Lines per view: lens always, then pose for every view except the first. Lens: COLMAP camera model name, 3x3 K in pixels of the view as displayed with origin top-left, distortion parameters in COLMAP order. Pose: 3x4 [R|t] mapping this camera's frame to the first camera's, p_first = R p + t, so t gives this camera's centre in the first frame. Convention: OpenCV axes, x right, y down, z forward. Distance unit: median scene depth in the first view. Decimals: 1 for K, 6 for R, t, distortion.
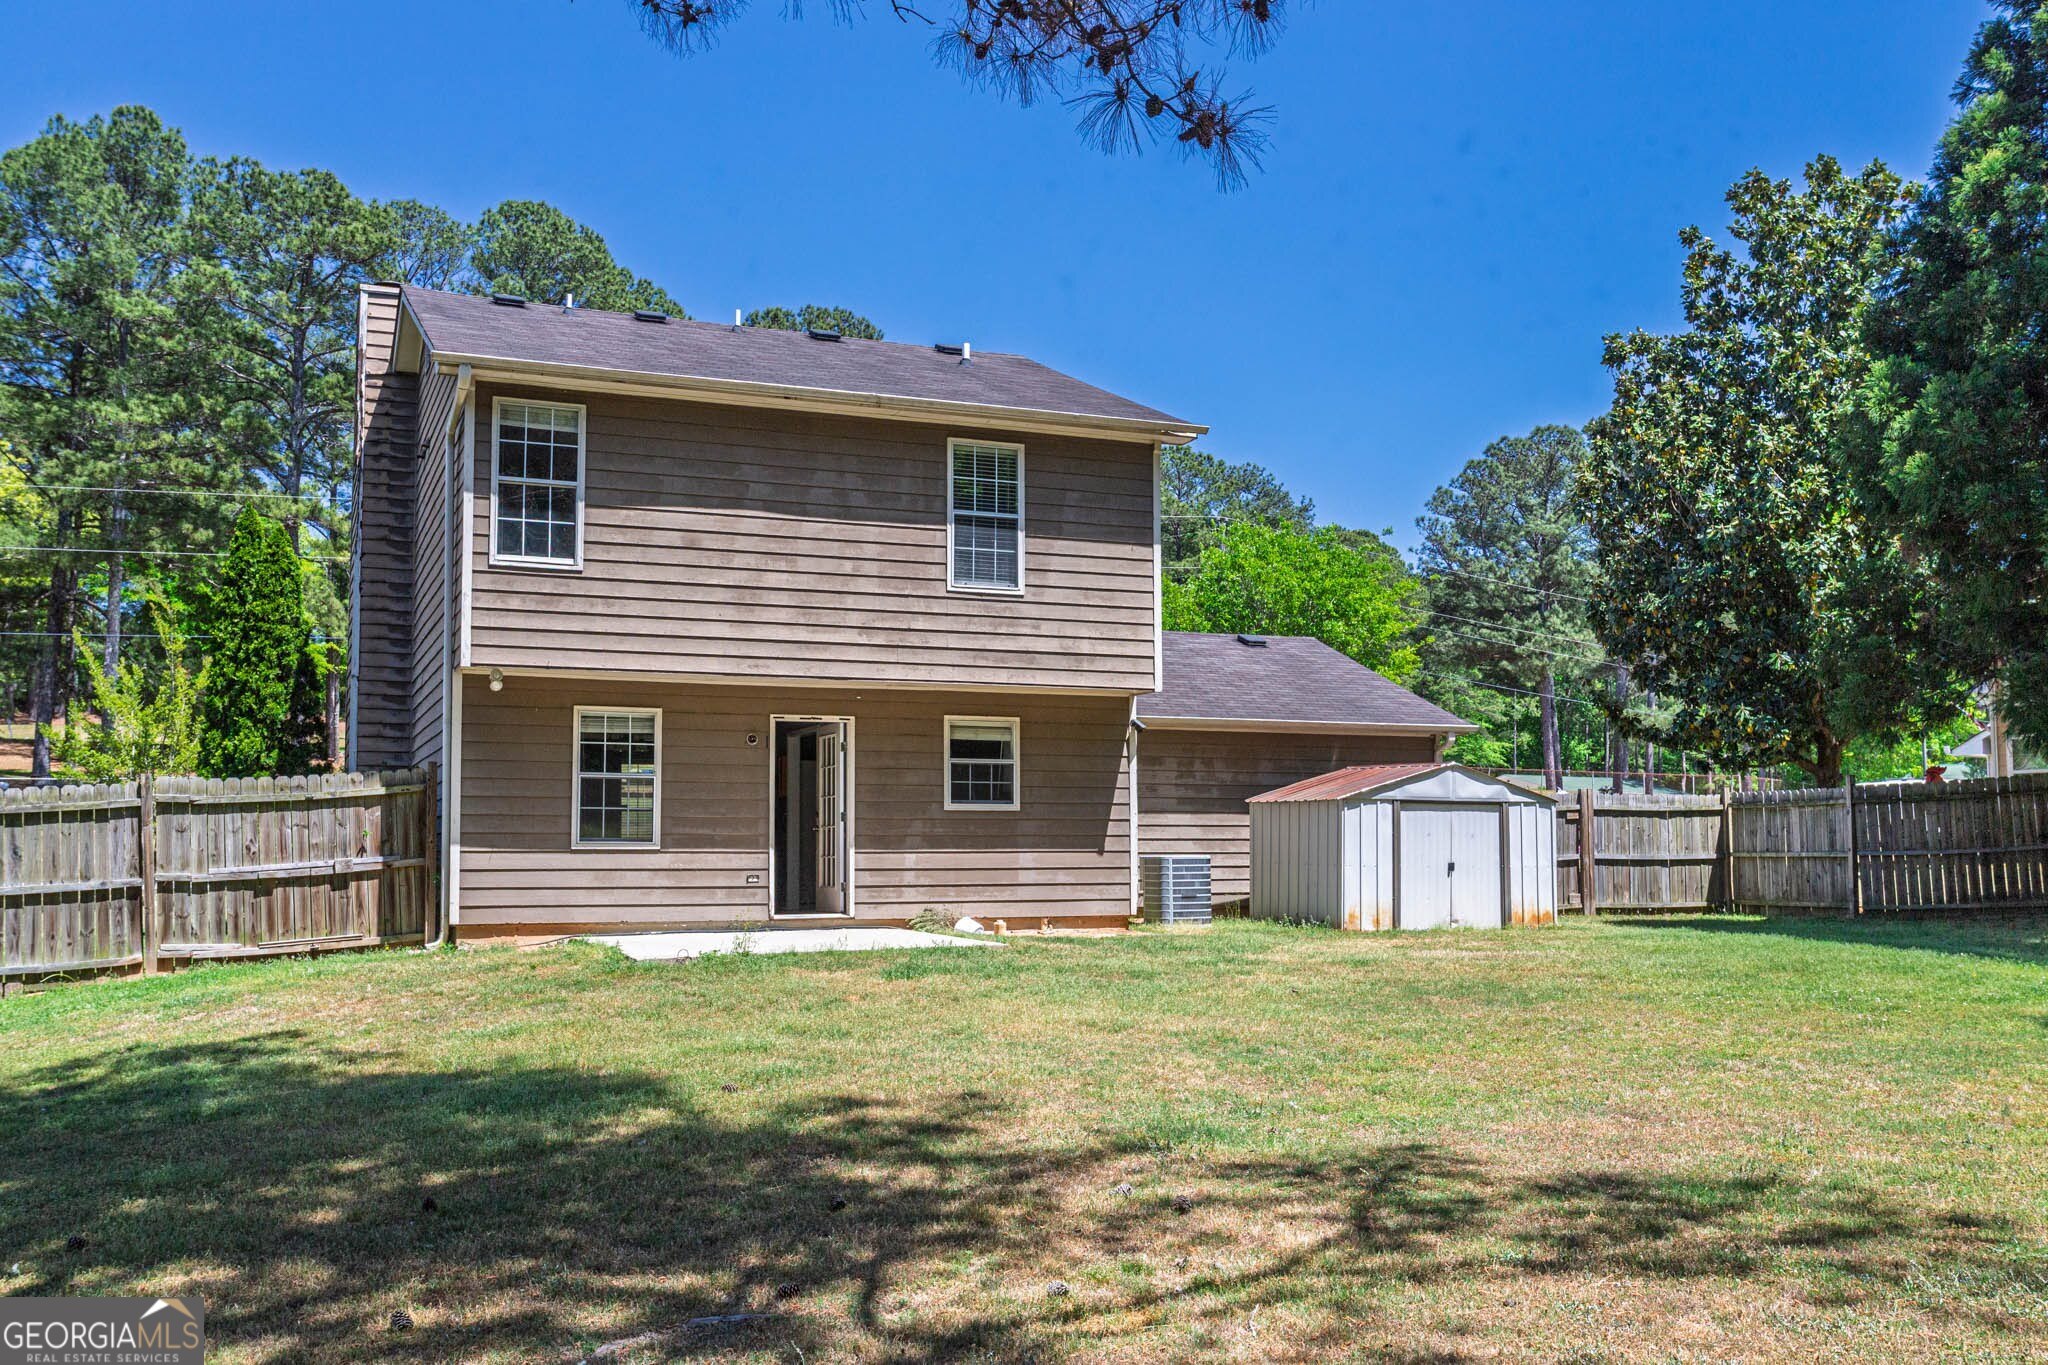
lens RADIAL K [[1798.4, 0, 969.1], [0, 1798.4, 740.9], [0, 0, 1]] dist [0.028062, -0.056120]
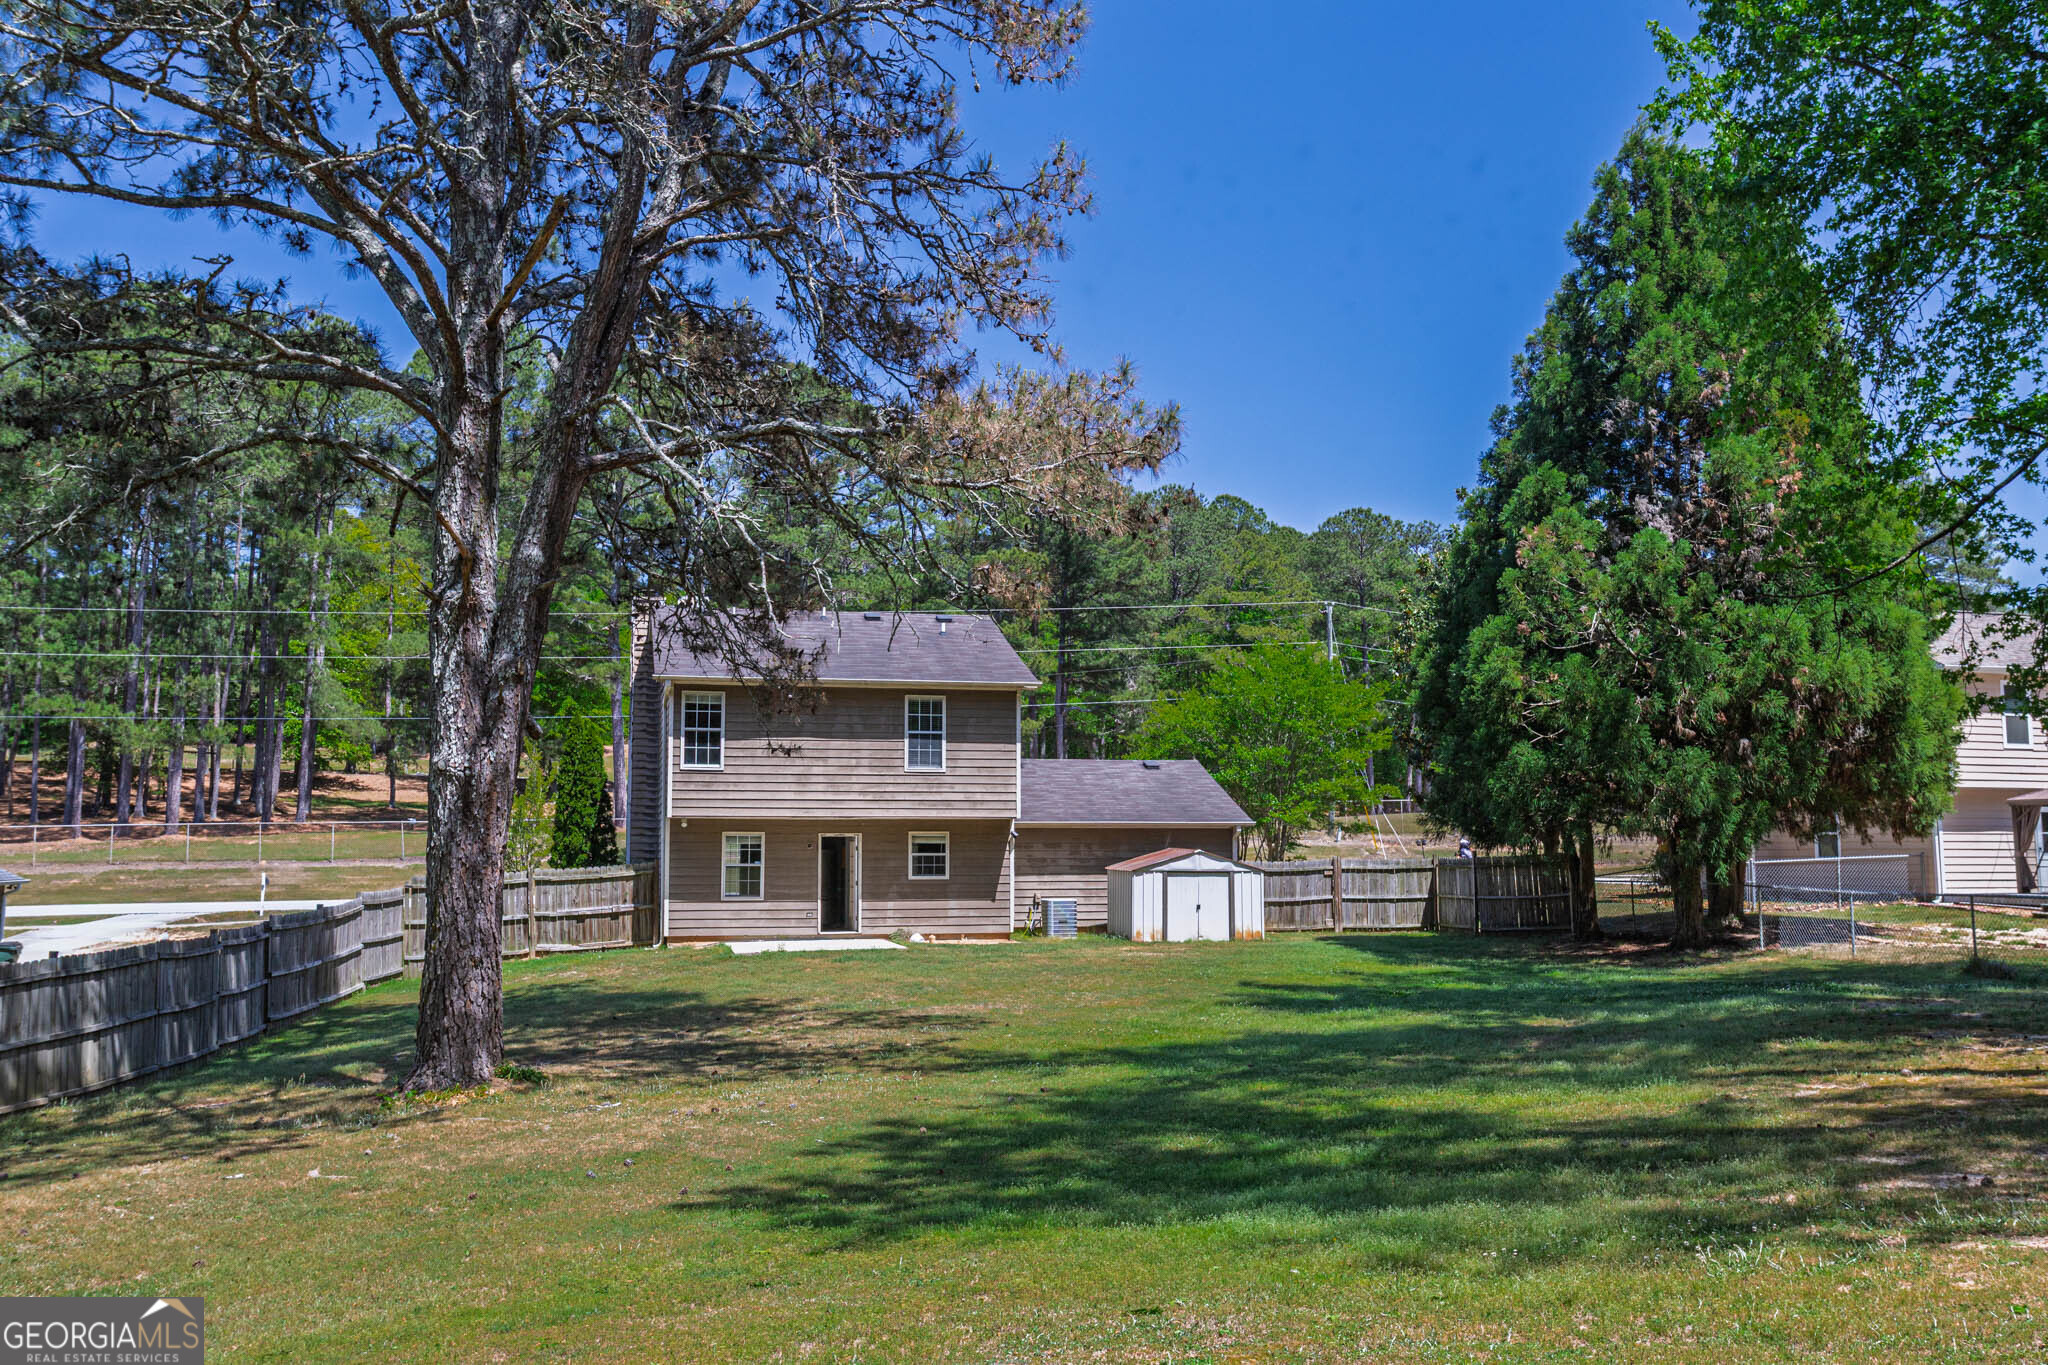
lens RADIAL K [[1798.4, 0, 1013.8], [0, 1798.4, 698.2], [0, 0, 1]] dist [0.028062, -0.056120]
pose [[0.988687, -0.012110, -0.149504, 0.406098], [0.008923, 0.999719, -0.021967, -0.118523], [0.149728, 0.020384, 0.988517, -0.964381]]
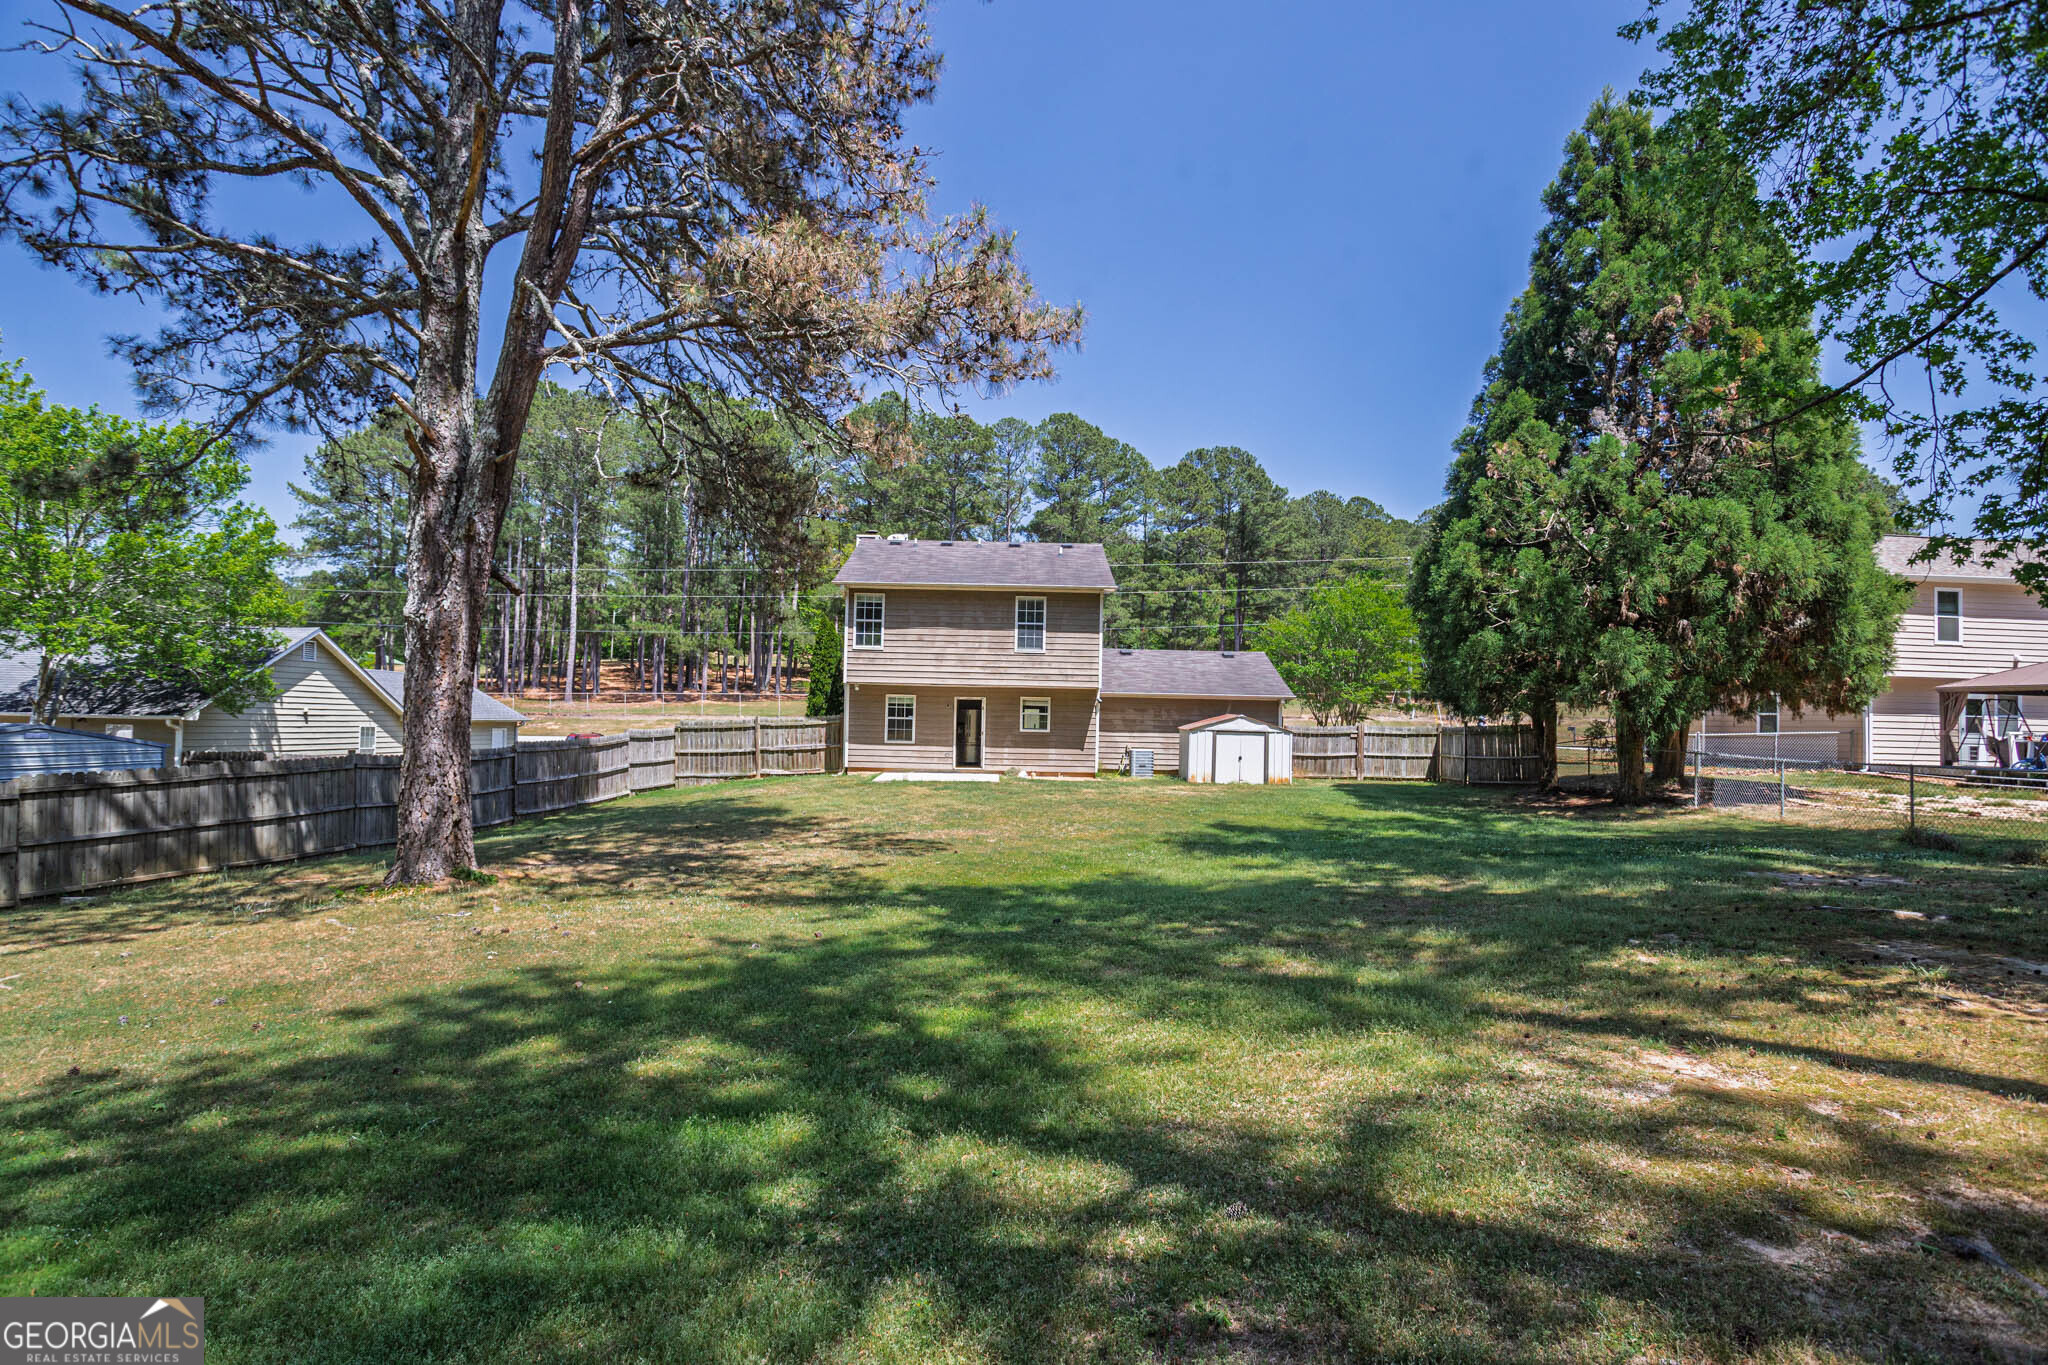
lens RADIAL K [[1023.4, 0, 1011.5], [0, 1023.4, 702.5], [0, 0, 1]] dist [-0.058615, 0.017991]
pose [[0.927435, 0.016002, -0.373641, 0.561582], [0.000044, 0.999079, 0.042897, -0.073561], [0.373984, -0.039801, 0.926581, -0.447606]]
